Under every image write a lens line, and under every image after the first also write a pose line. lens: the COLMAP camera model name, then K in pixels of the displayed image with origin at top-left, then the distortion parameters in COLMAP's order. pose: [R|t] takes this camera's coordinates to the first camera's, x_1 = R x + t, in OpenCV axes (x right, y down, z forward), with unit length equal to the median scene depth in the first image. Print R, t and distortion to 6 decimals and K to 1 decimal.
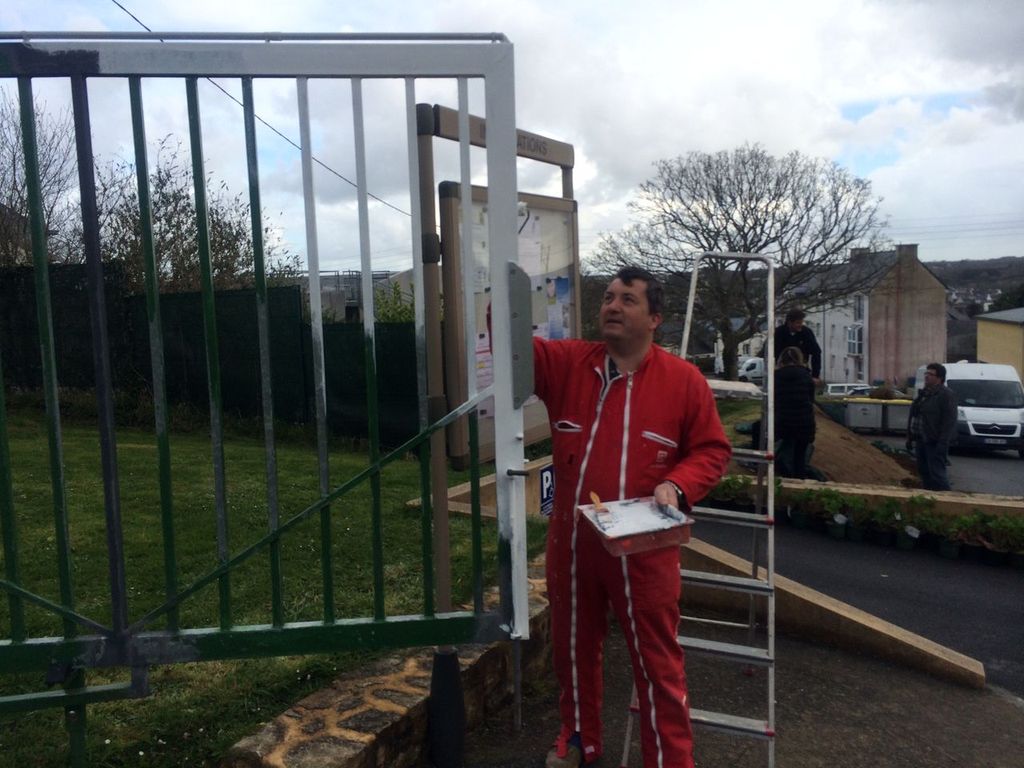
lens RADIAL K [[883.4, 0, 512.0], [0, 883.4, 384.0], [0, 0, 1]] dist [0.110261, -0.161157]
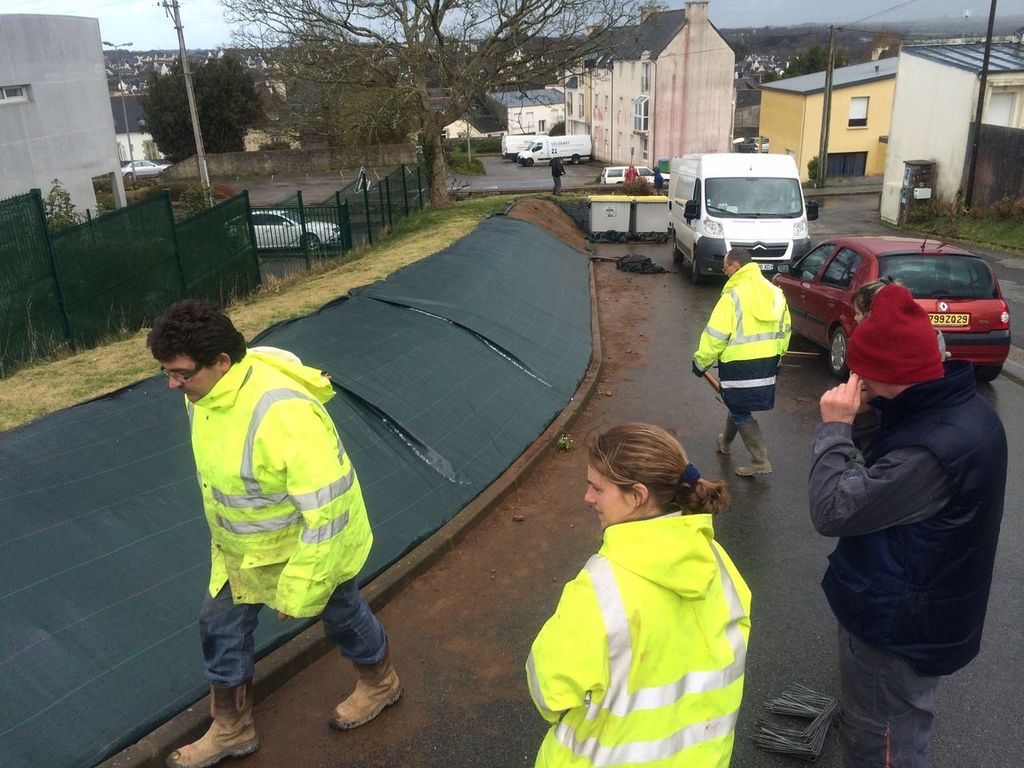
lens RADIAL K [[883.4, 0, 512.0], [0, 883.4, 384.0], [0, 0, 1]] dist [0.110261, -0.161157]
pose [[0.979397, -0.069663, 0.189547, 0.062114], [0.021794, 0.969597, 0.243737, -0.007367], [-0.200764, -0.234584, 0.951138, 0.092534]]
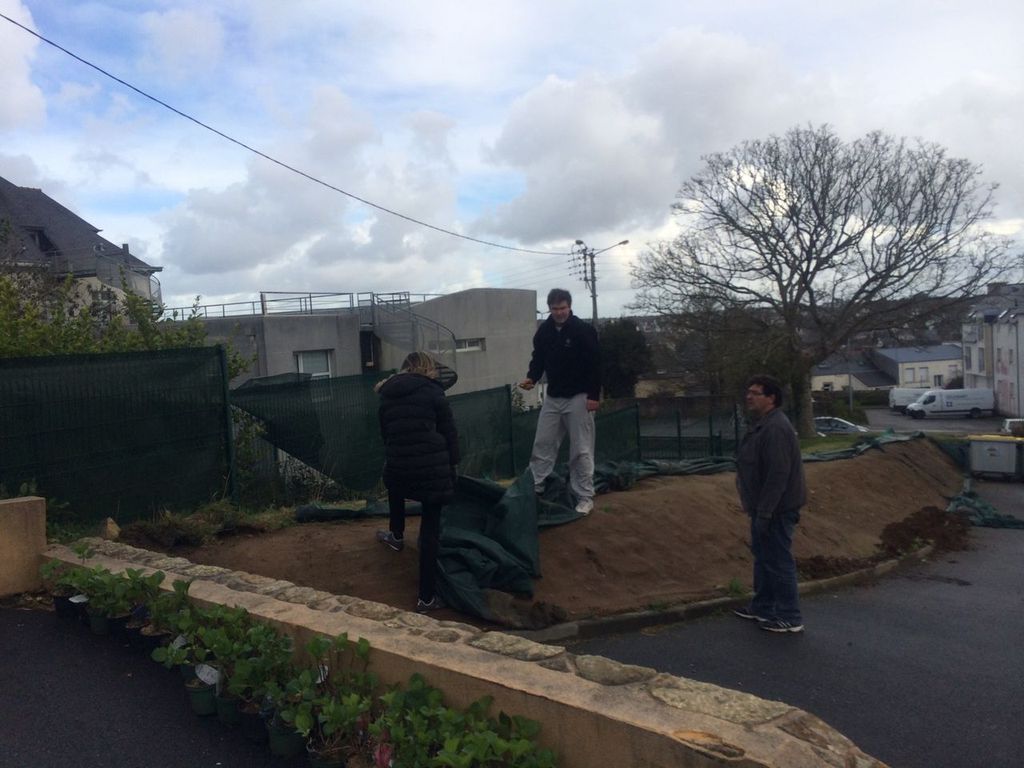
lens RADIAL K [[883.4, 0, 512.0], [0, 883.4, 384.0], [0, 0, 1]] dist [0.110261, -0.161157]
pose [[0.976977, -0.003646, -0.213311, 0.063793], [-0.004558, 0.999269, -0.037958, 0.001011], [0.213294, 0.038057, 0.976247, 0.052802]]
